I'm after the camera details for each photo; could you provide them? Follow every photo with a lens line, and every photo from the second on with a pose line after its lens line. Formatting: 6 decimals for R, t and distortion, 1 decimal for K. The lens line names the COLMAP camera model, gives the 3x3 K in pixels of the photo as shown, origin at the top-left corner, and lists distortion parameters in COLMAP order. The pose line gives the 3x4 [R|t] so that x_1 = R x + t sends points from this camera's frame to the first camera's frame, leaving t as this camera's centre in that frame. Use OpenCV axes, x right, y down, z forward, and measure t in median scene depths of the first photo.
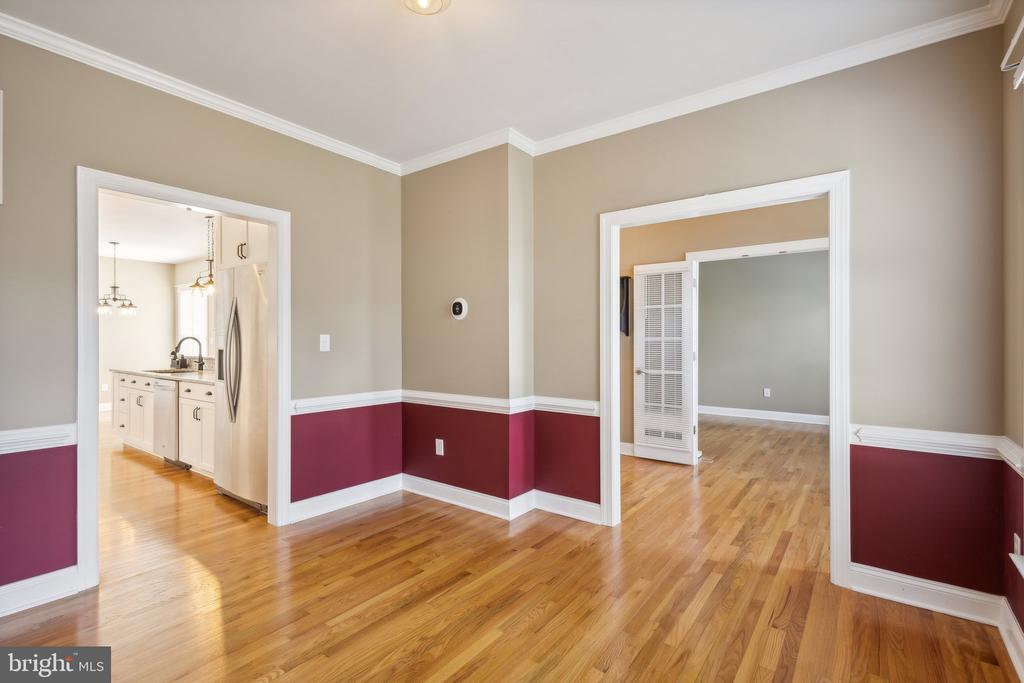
lens RADIAL K [[475.9, 0, 512.0], [0, 475.9, 341.5], [0, 0, 1]] dist [0.005755, 0.000514]
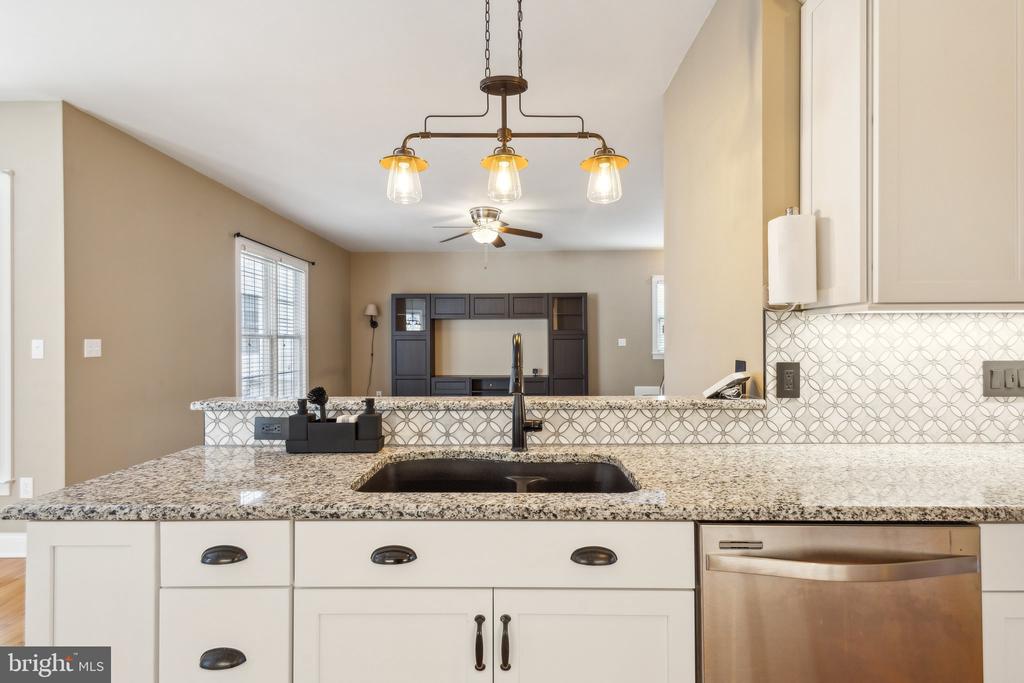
lens RADIAL K [[479.9, 0, 510.2], [0, 479.9, 339.2], [0, 0, 1]] dist [0.008806, -0.000370]
pose [[0.810064, -0.001032, 0.586340, -0.762772], [0.007433, 0.999936, -0.008509, -0.003608], [-0.586294, 0.011251, 0.810020, 0.707934]]
